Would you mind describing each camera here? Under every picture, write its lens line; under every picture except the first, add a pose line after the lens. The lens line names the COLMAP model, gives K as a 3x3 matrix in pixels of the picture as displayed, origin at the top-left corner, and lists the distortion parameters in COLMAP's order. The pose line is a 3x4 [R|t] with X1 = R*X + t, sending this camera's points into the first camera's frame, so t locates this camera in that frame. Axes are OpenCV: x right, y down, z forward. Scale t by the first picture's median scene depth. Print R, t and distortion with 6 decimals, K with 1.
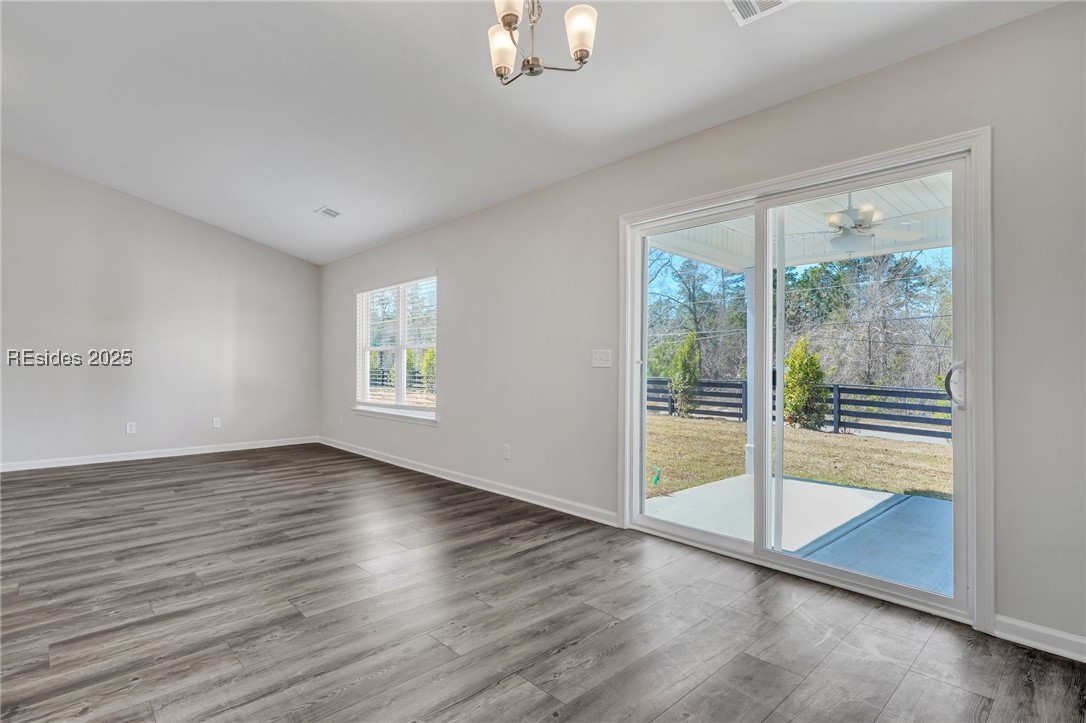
lens RADIAL K [[541.0, 0, 540.2], [0, 541.0, 361.1], [0, 0, 1]] dist [-0.002805, 0.001161]
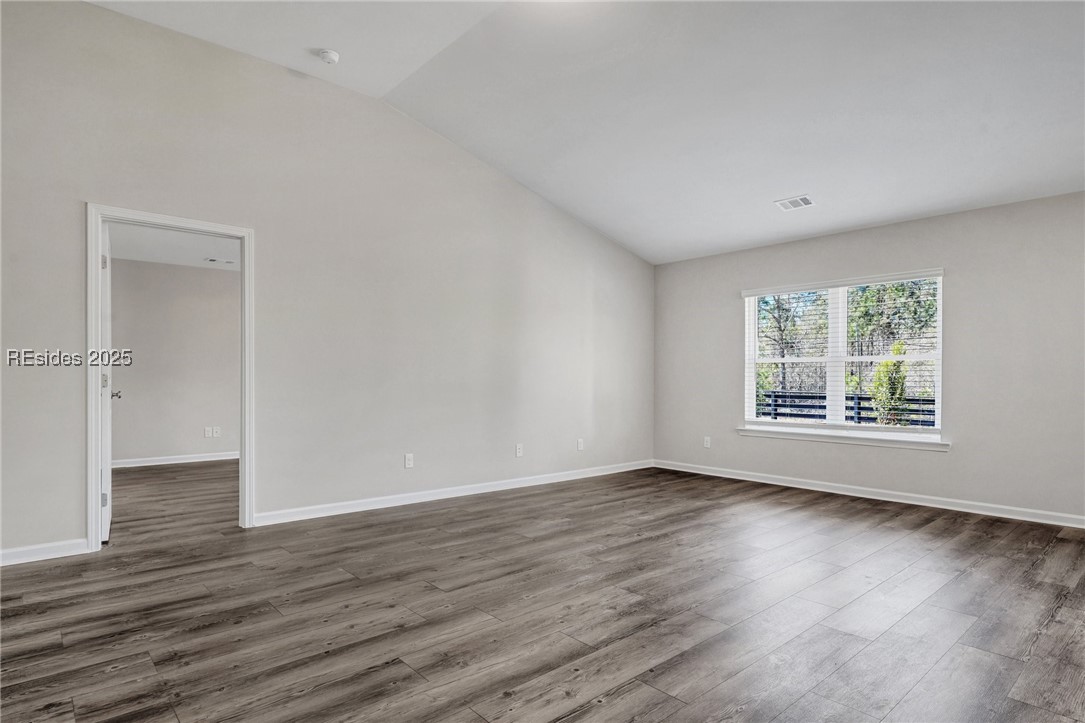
lens RADIAL K [[590.1, 0, 532.1], [0, 590.1, 367.7], [0, 0, 1]] dist [-0.000846, 0.003231]
pose [[0.999440, -0.002437, -0.033361, -0.650019], [0.002033, 0.999924, -0.012141, 0.000590], [0.033389, 0.012066, 0.999370, 0.035309]]
